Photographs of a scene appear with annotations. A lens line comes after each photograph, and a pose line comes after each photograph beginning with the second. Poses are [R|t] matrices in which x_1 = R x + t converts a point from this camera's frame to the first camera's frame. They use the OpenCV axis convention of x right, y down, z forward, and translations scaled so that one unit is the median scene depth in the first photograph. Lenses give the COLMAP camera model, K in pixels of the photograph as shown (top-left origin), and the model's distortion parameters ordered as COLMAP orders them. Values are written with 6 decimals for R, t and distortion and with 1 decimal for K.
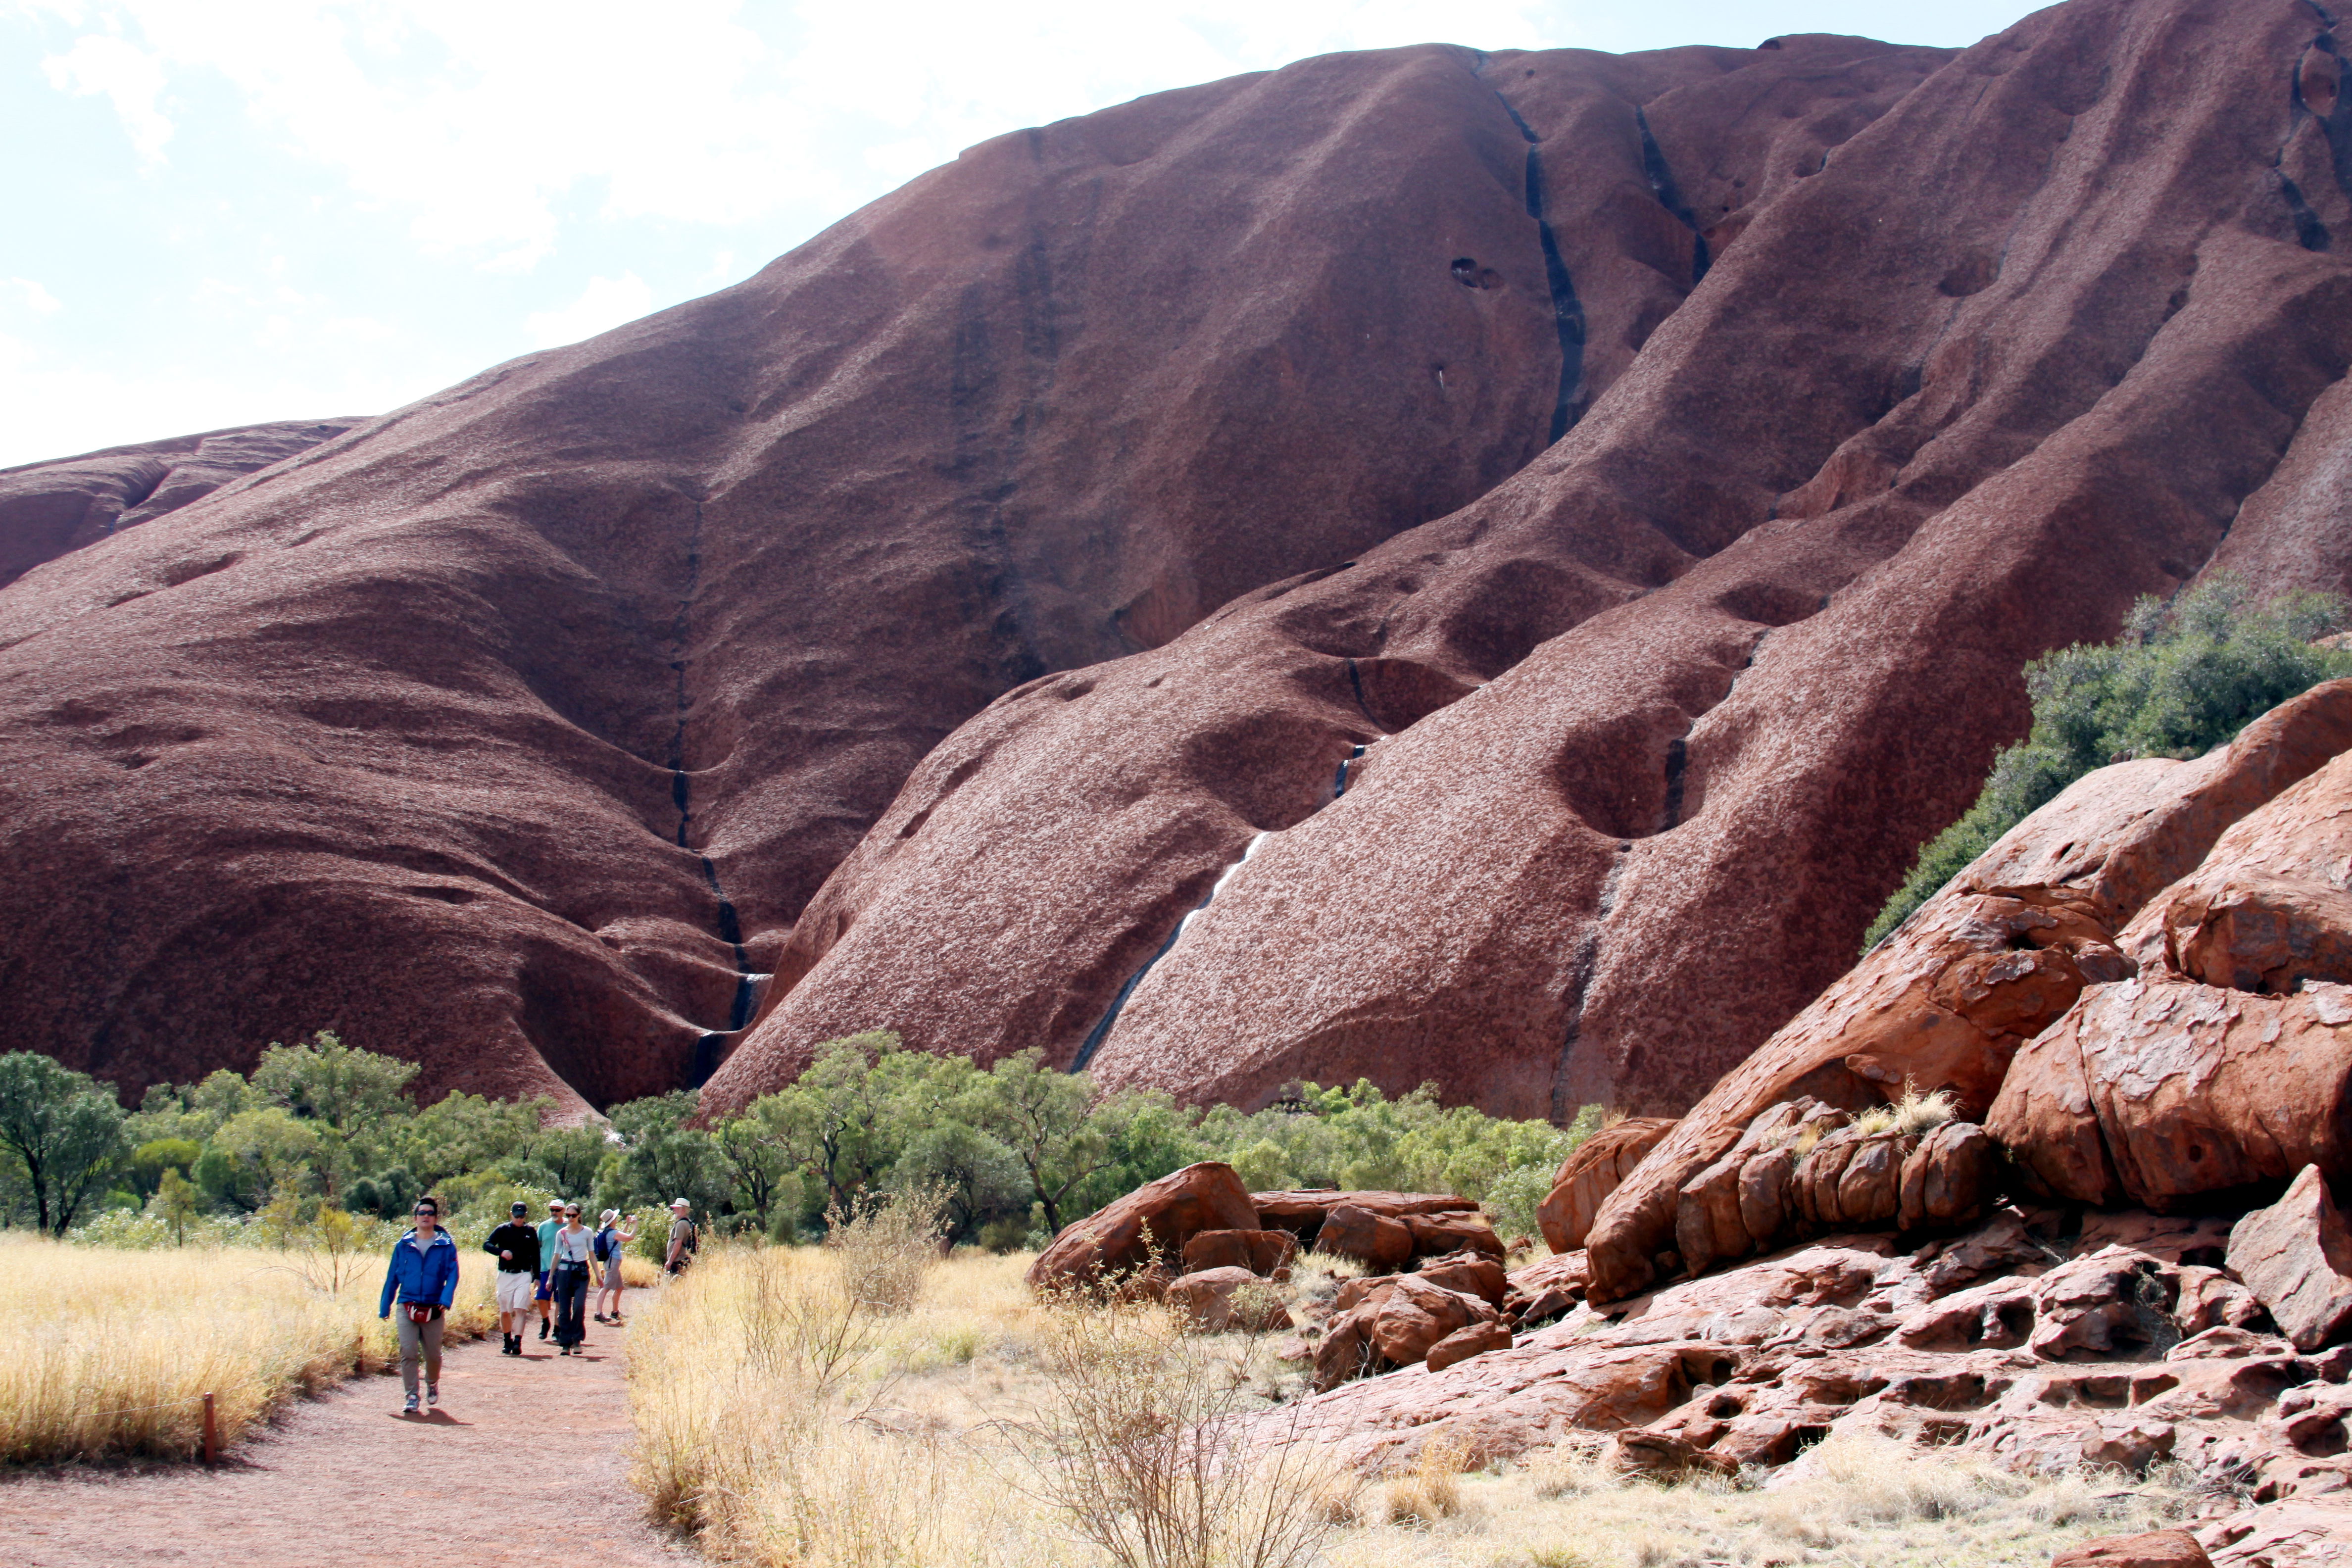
lens RADIAL K [[3122.2, 0, 1175.8], [0, 3122.2, 841.6], [0, 0, 1]] dist [-0.126895, 0.047539]
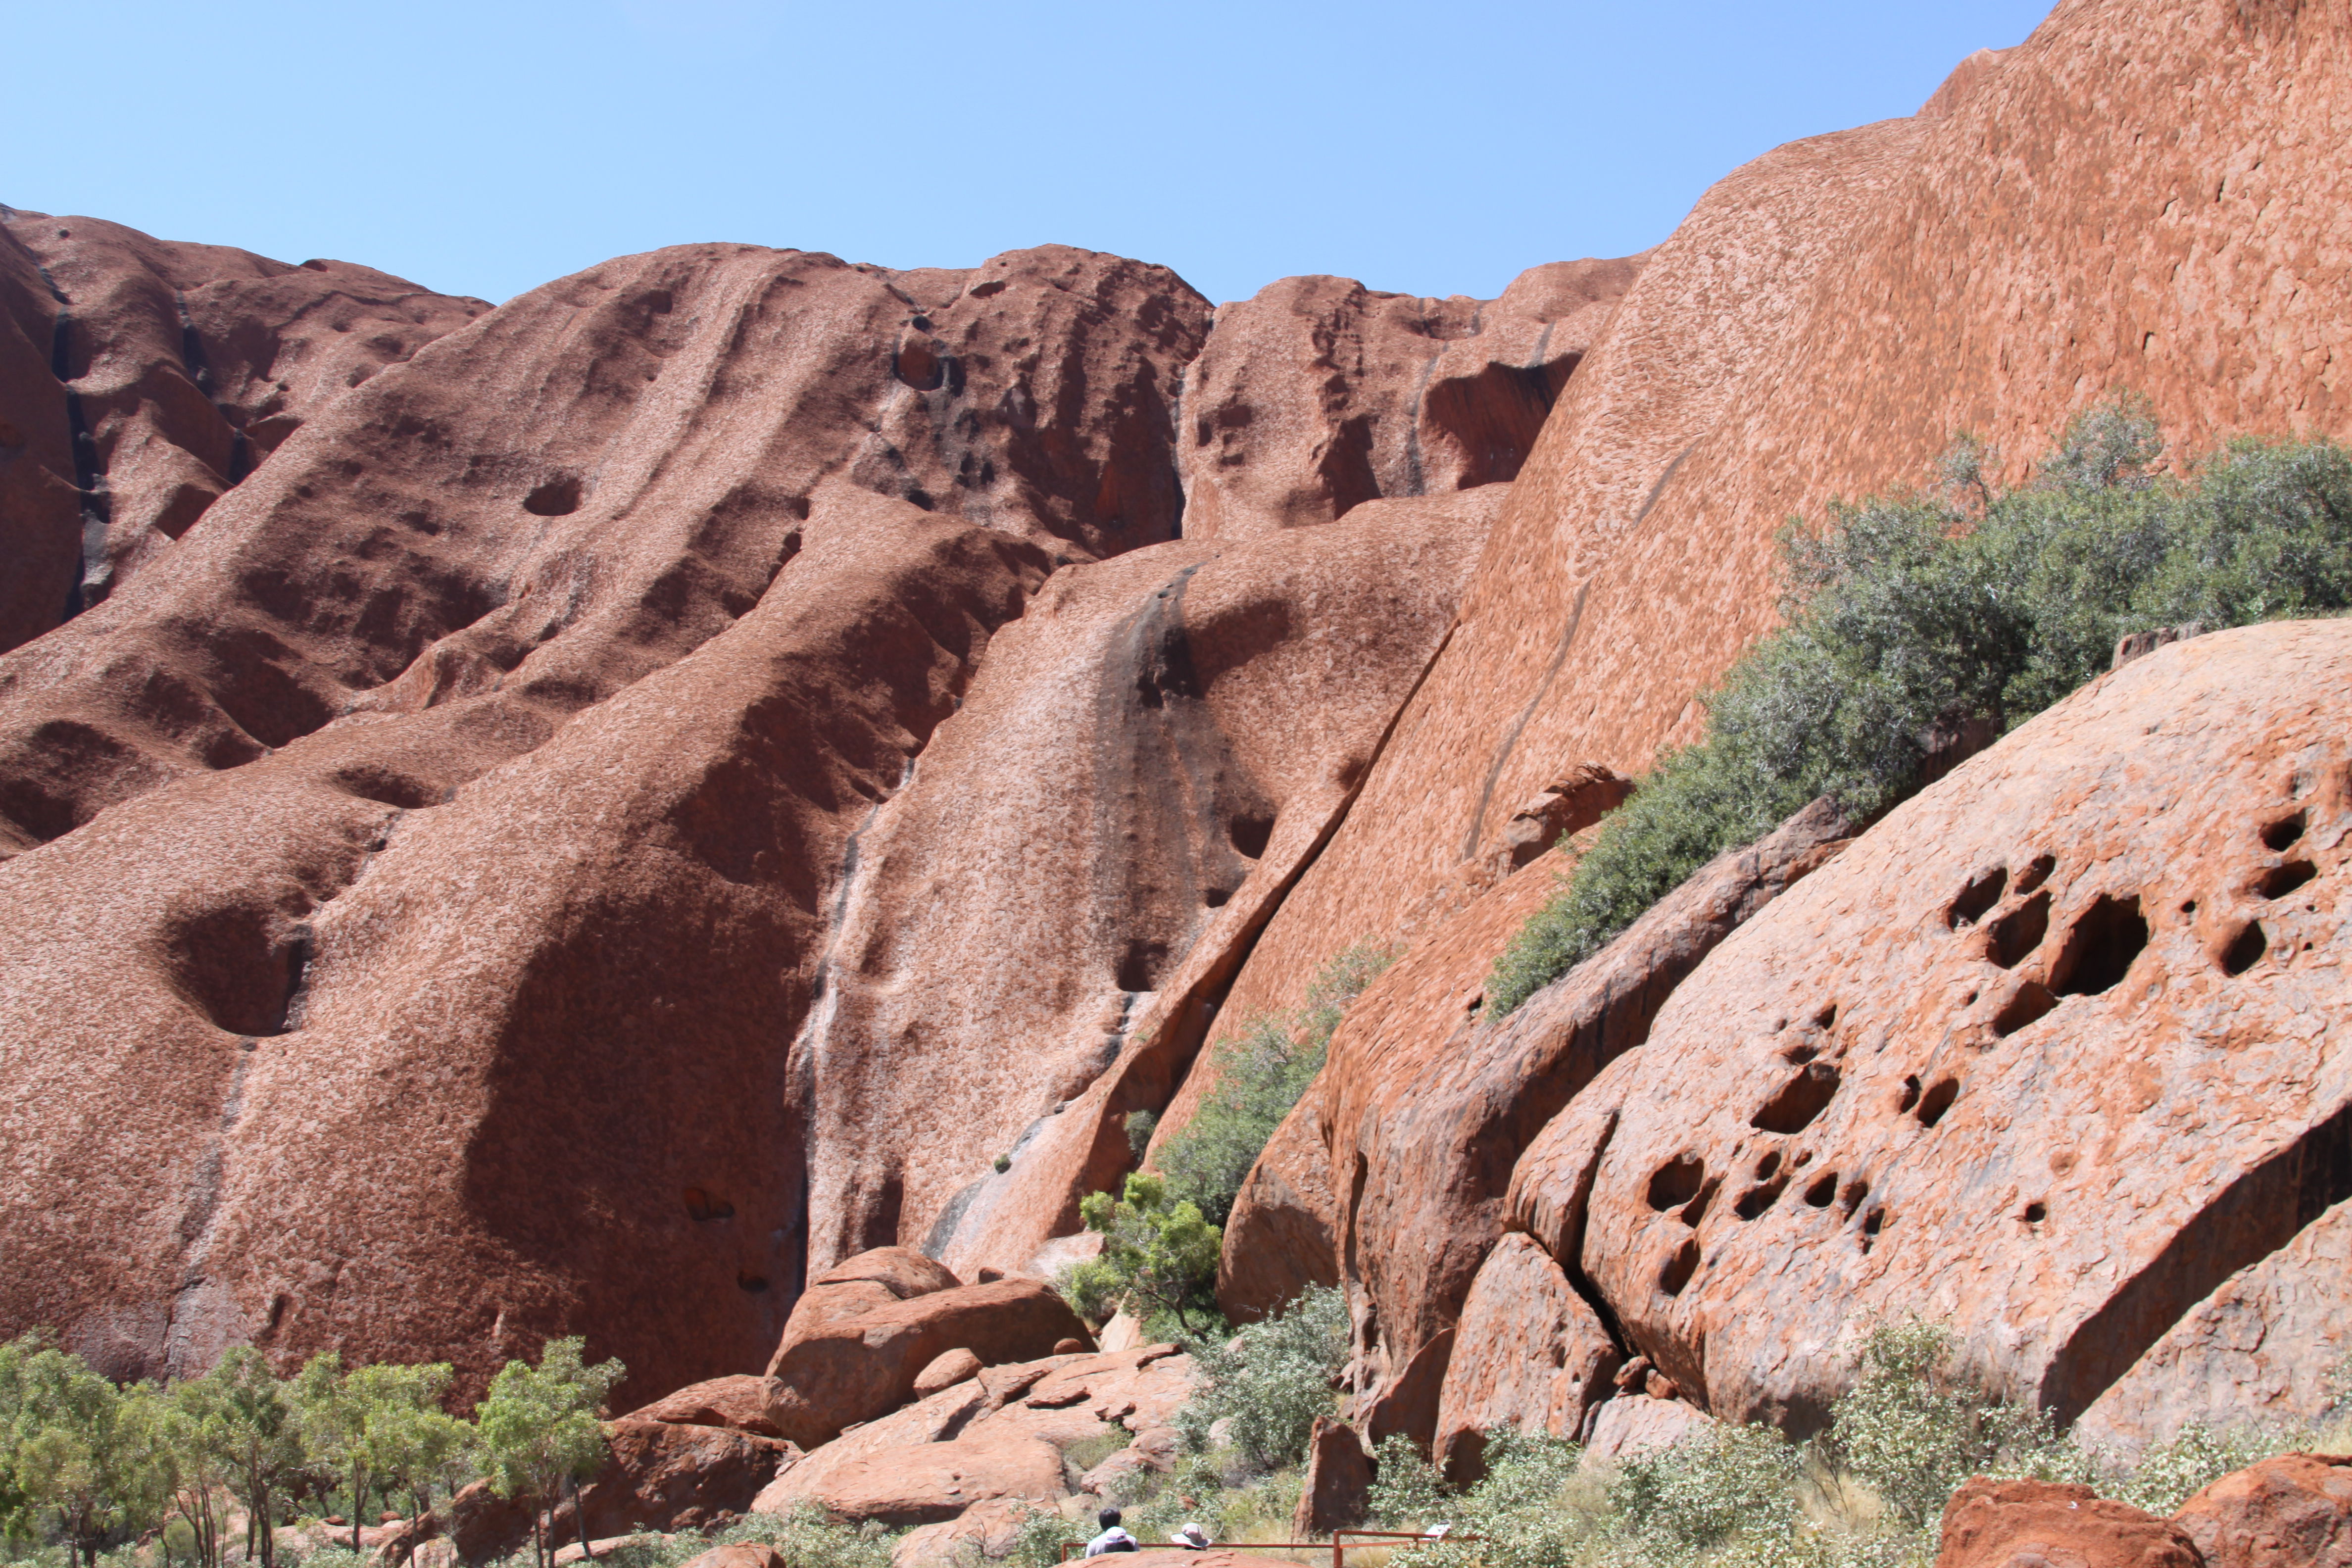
lens RADIAL K [[3122.2, 0, 1175.8], [0, 3122.2, 841.6], [0, 0, 1]] dist [-0.126895, 0.047539]
pose [[0.872432, 0.103962, 0.477550, -0.027111], [-0.057077, 0.992101, -0.111706, 0.023206], [-0.485391, 0.070199, 0.871475, 0.195808]]
